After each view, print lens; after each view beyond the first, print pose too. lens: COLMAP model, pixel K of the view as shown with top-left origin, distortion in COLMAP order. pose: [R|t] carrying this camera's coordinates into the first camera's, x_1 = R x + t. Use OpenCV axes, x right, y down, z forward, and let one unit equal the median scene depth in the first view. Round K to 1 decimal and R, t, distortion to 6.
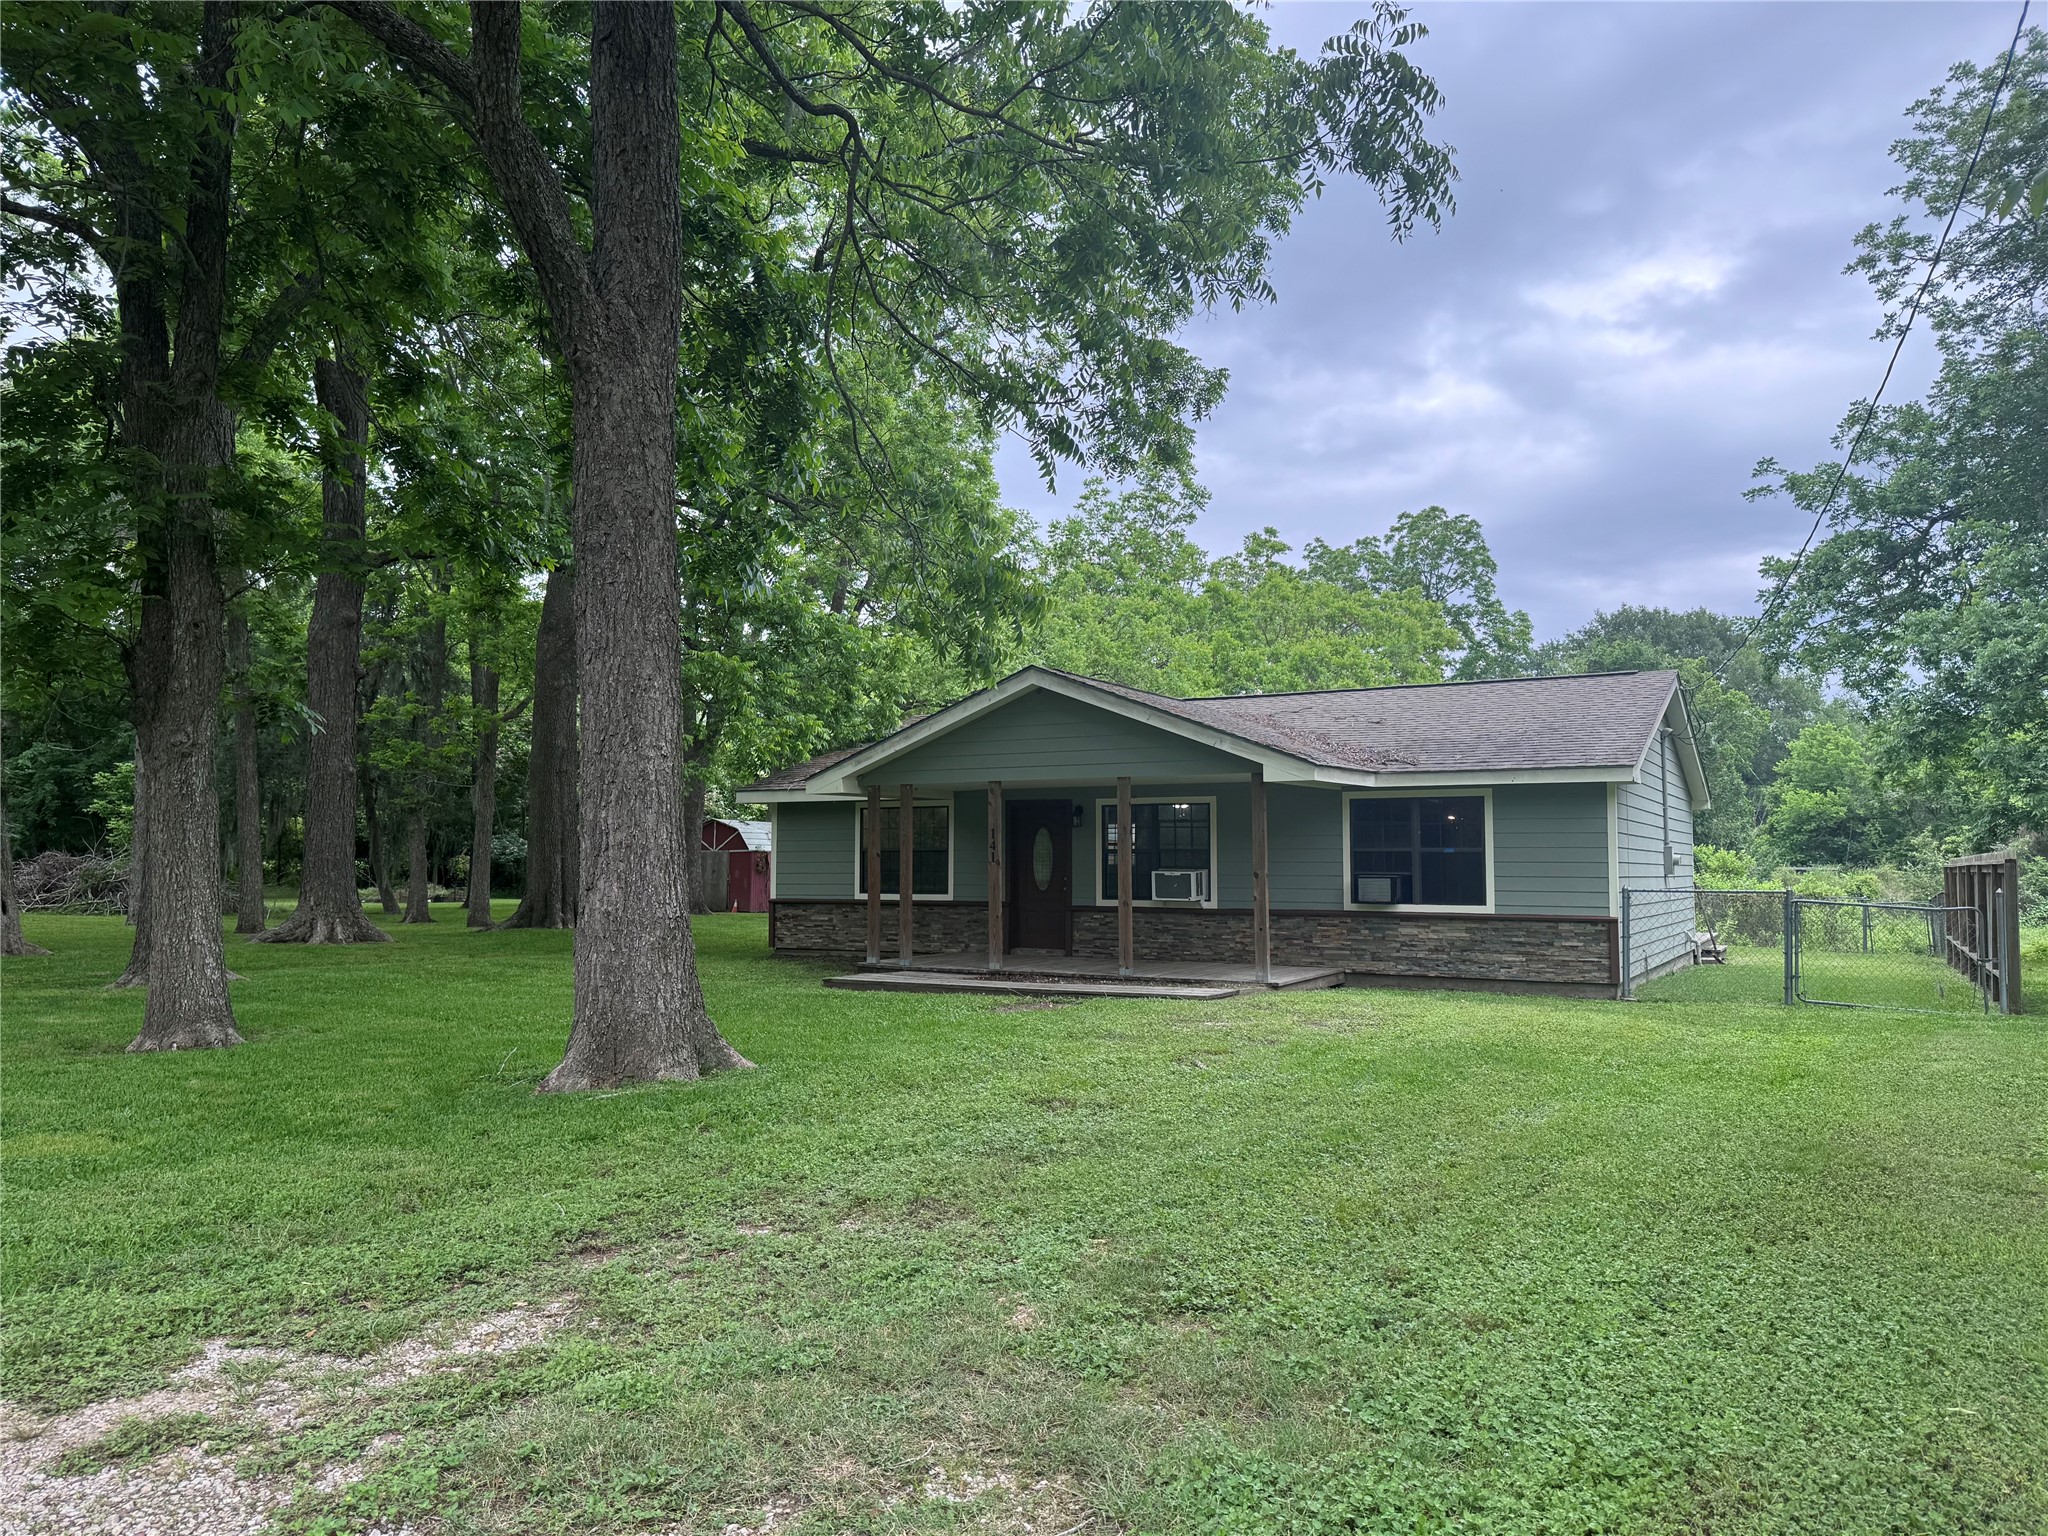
lens RADIAL K [[1455.0, 0, 1024.0], [0, 1455.0, 768.0], [0, 0, 1]] dist [0.112978, -0.001111]
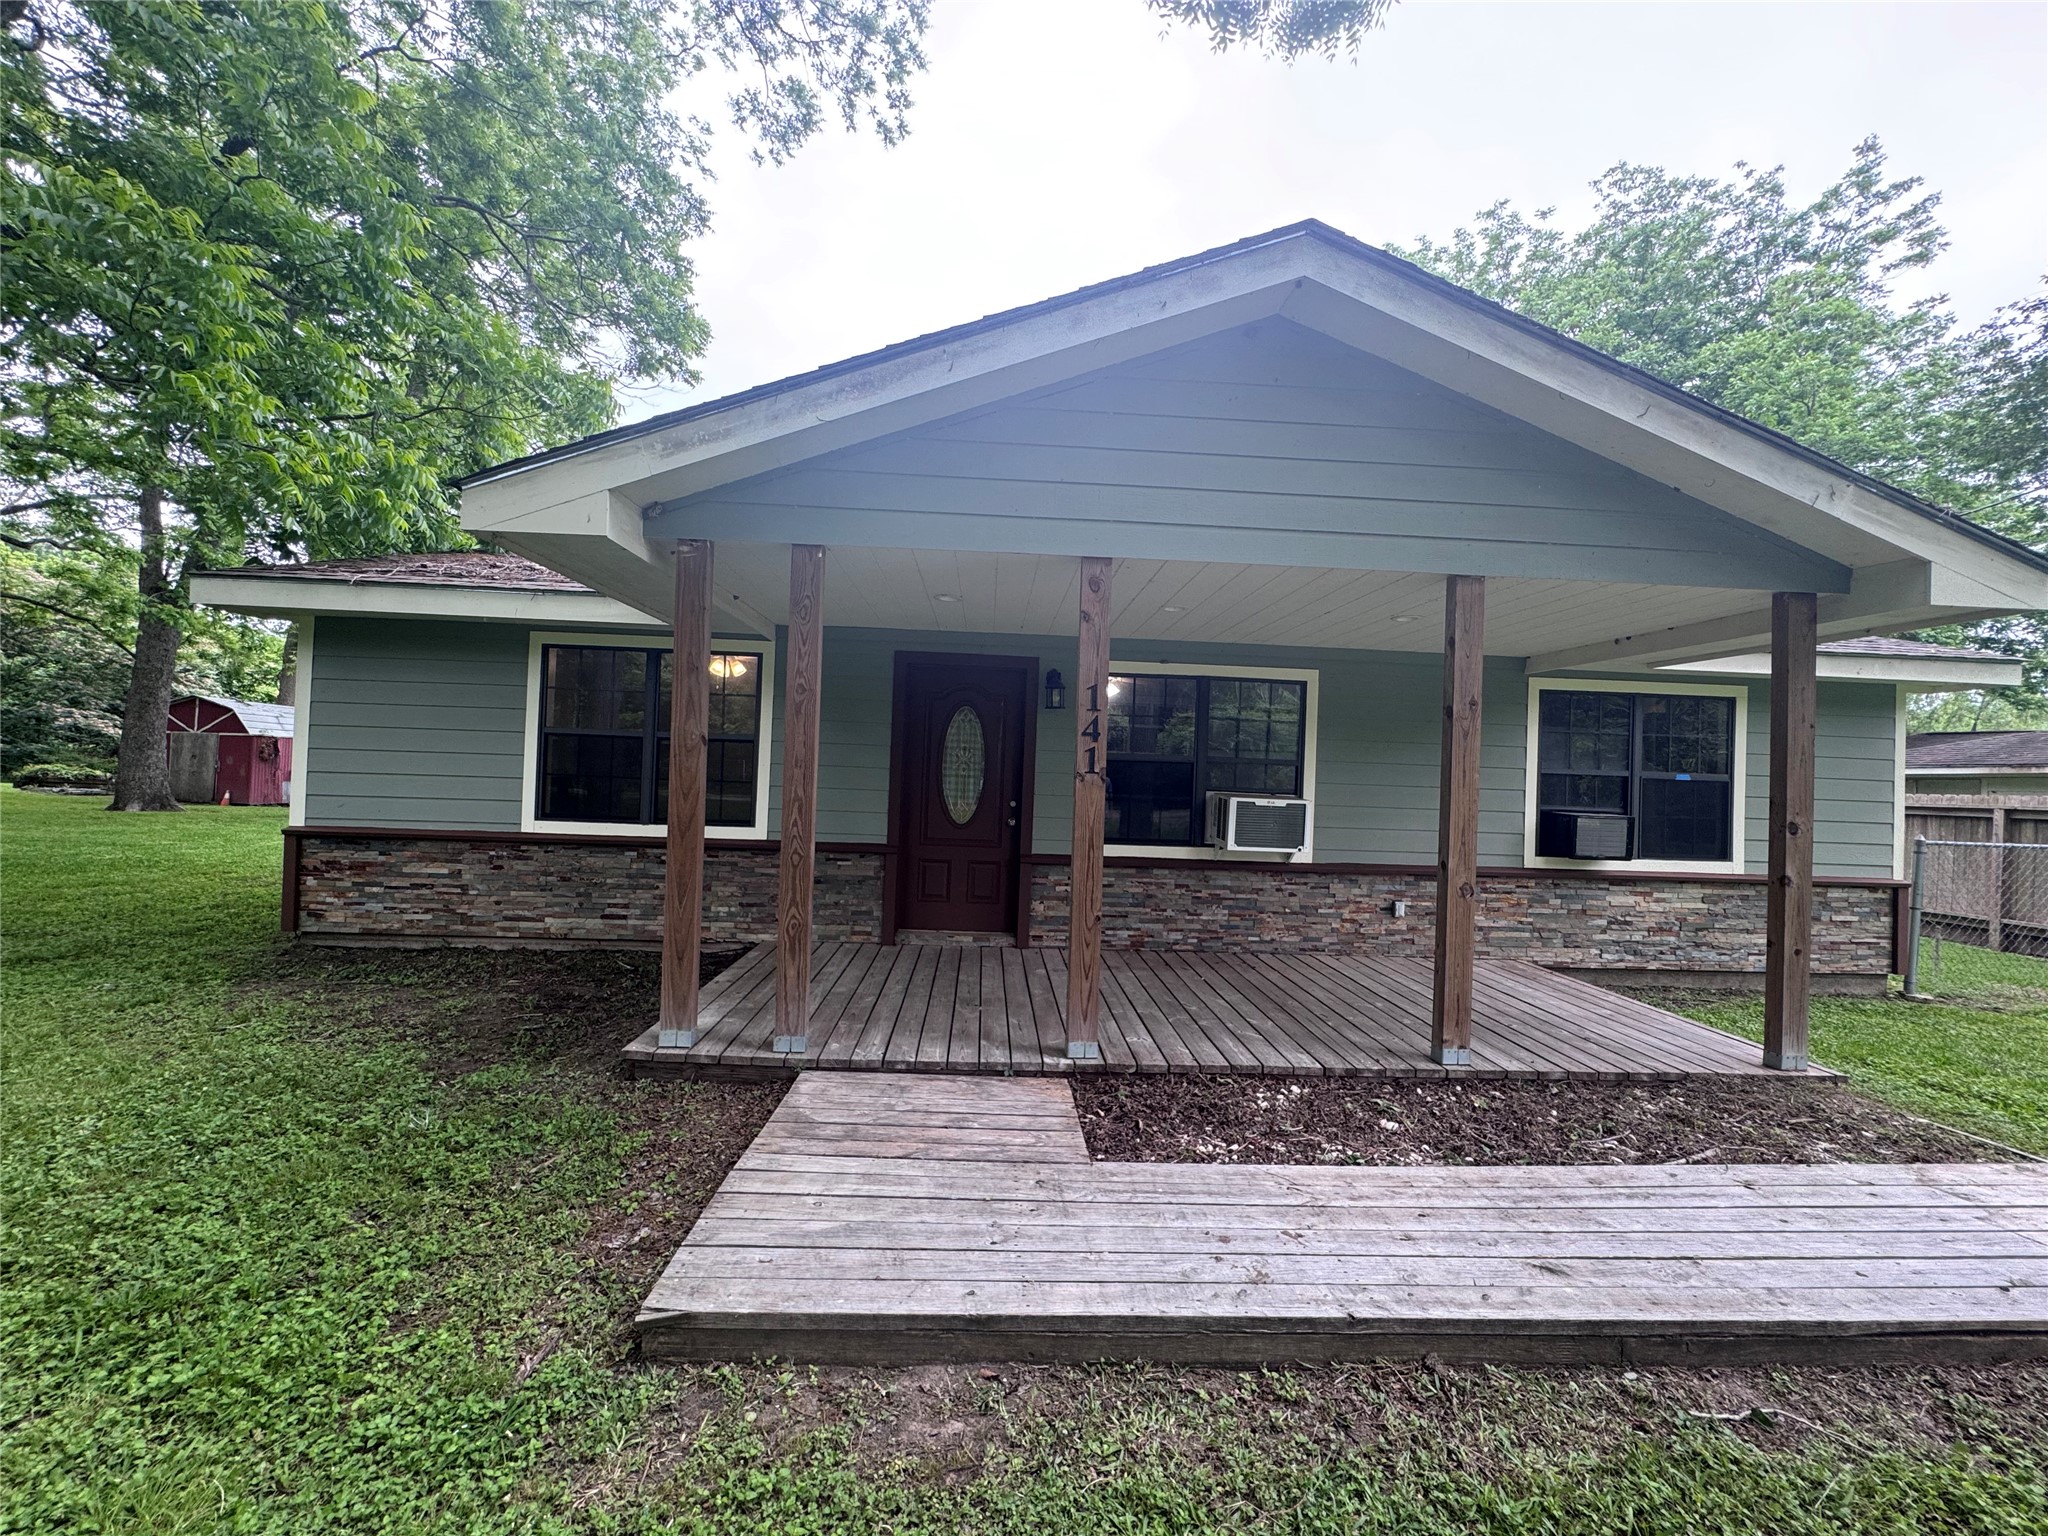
lens RADIAL K [[813.6, 0, 1024.0], [0, 813.6, 768.0], [0, 0, 1]] dist [-0.003810, 0.000654]
pose [[0.839767, 0.035479, 0.541786, -0.147051], [-0.070062, 0.996601, 0.043333, 0.054697], [-0.538407, -0.074348, 0.839398, 0.823959]]
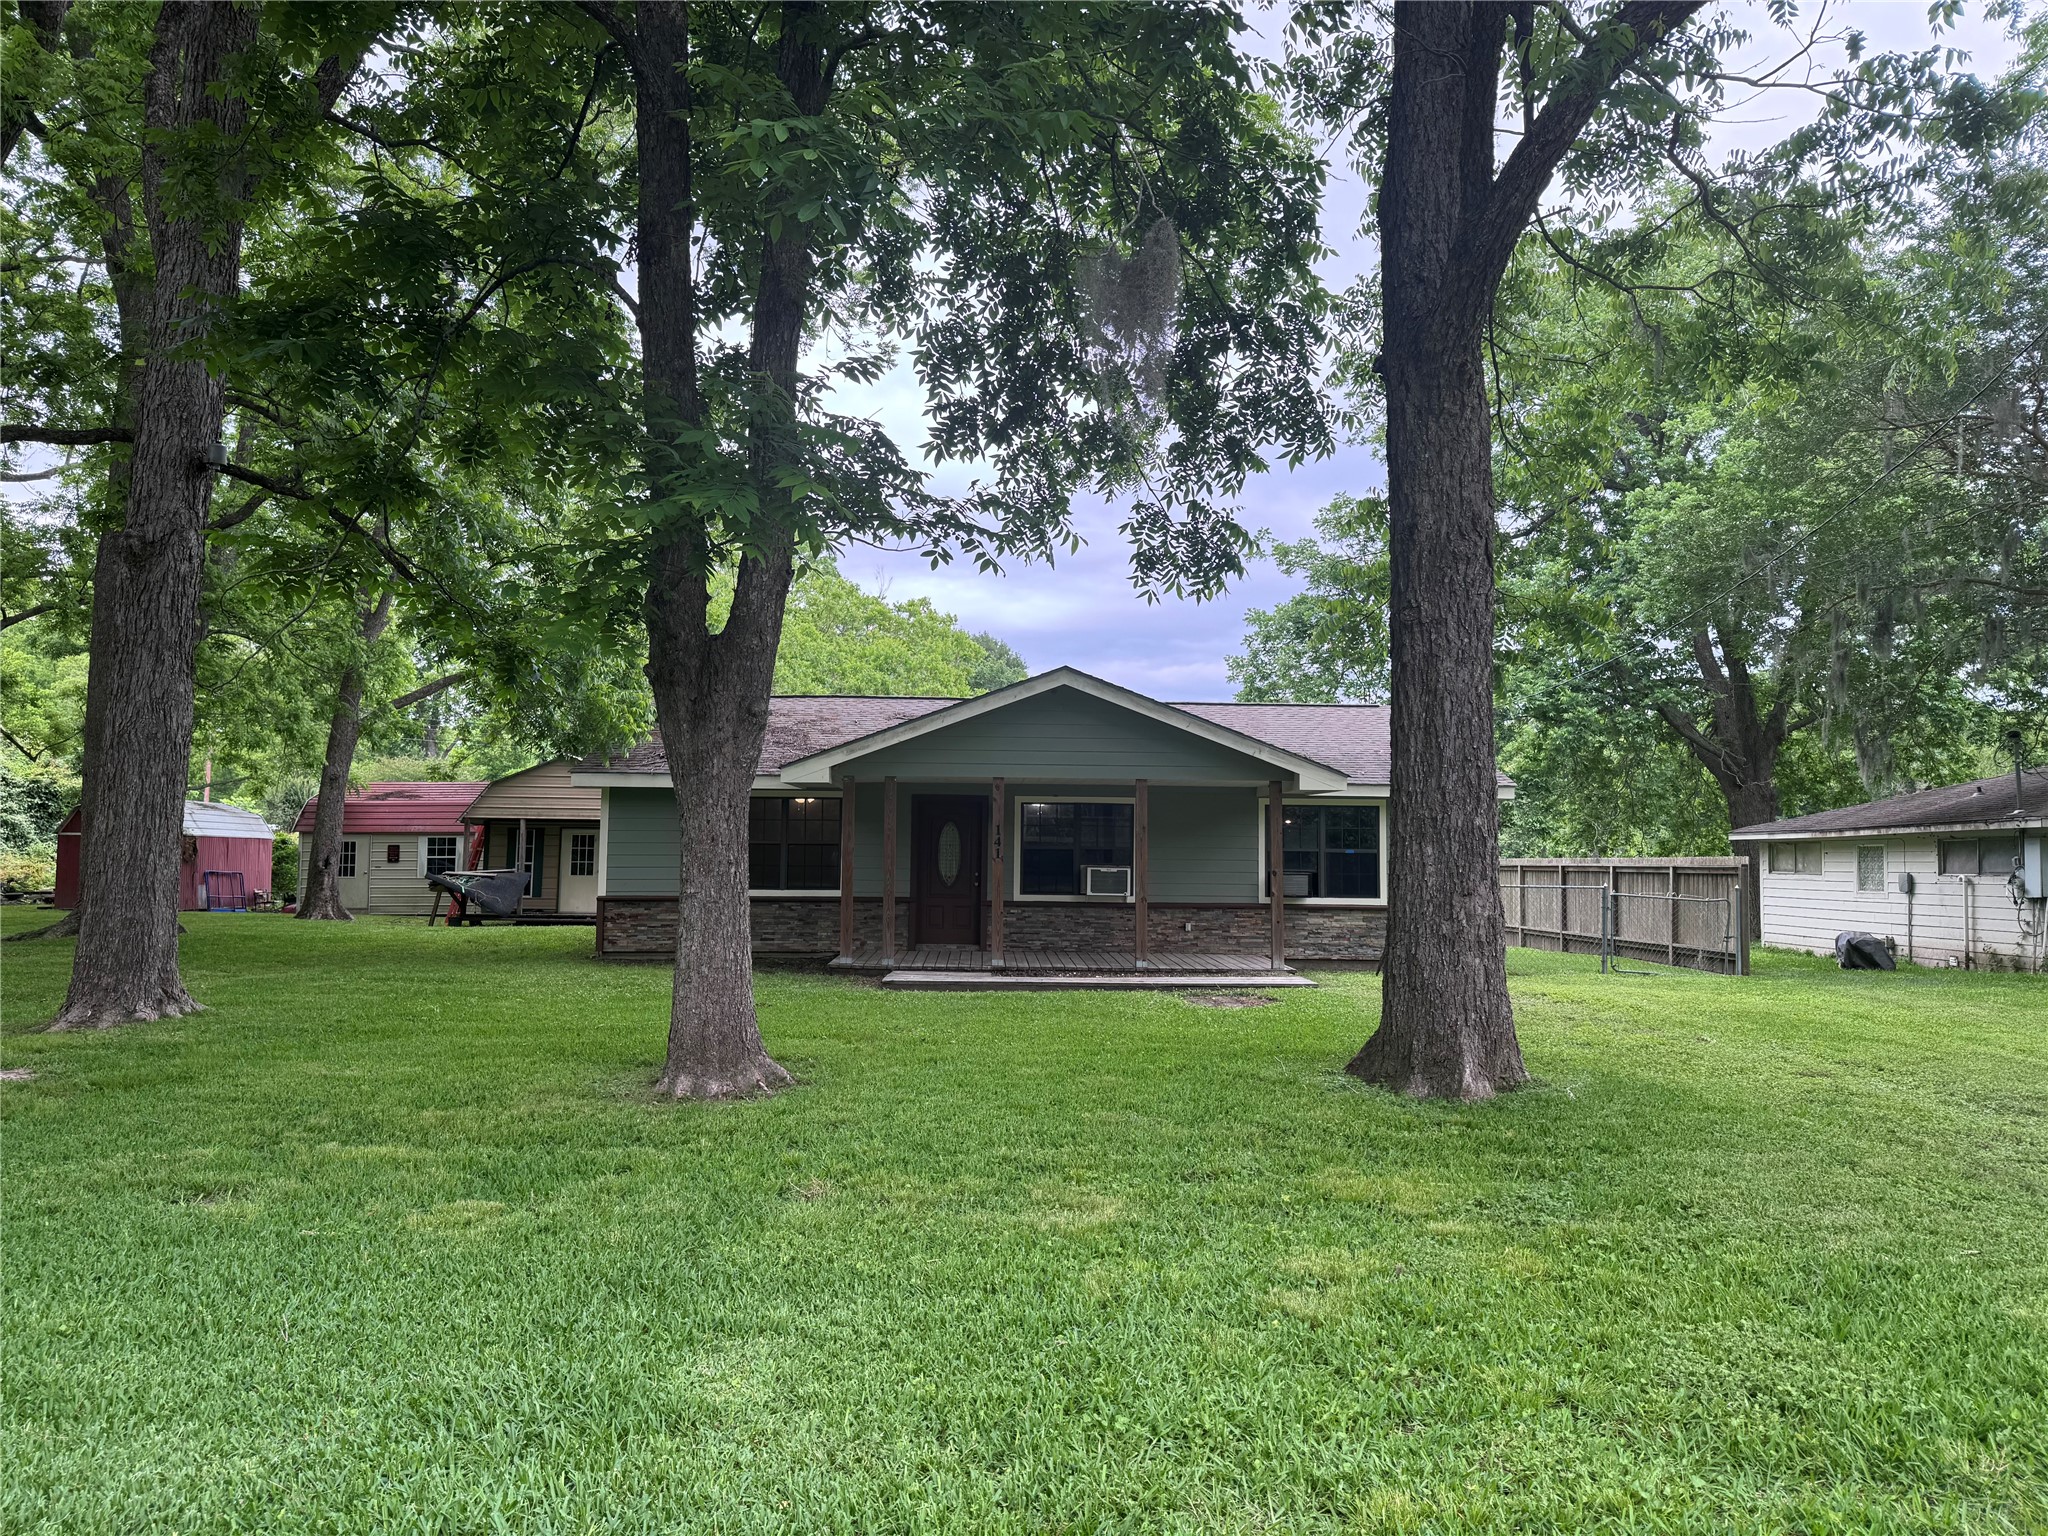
lens RADIAL K [[1455.0, 0, 1024.0], [0, 1455.0, 768.0], [0, 0, 1]] dist [0.112978, -0.001111]
pose [[0.849141, 0.039463, 0.526689, -0.526913], [-0.044893, 0.998989, -0.002473, 0.004333], [-0.526254, -0.021544, 0.850054, 0.142786]]
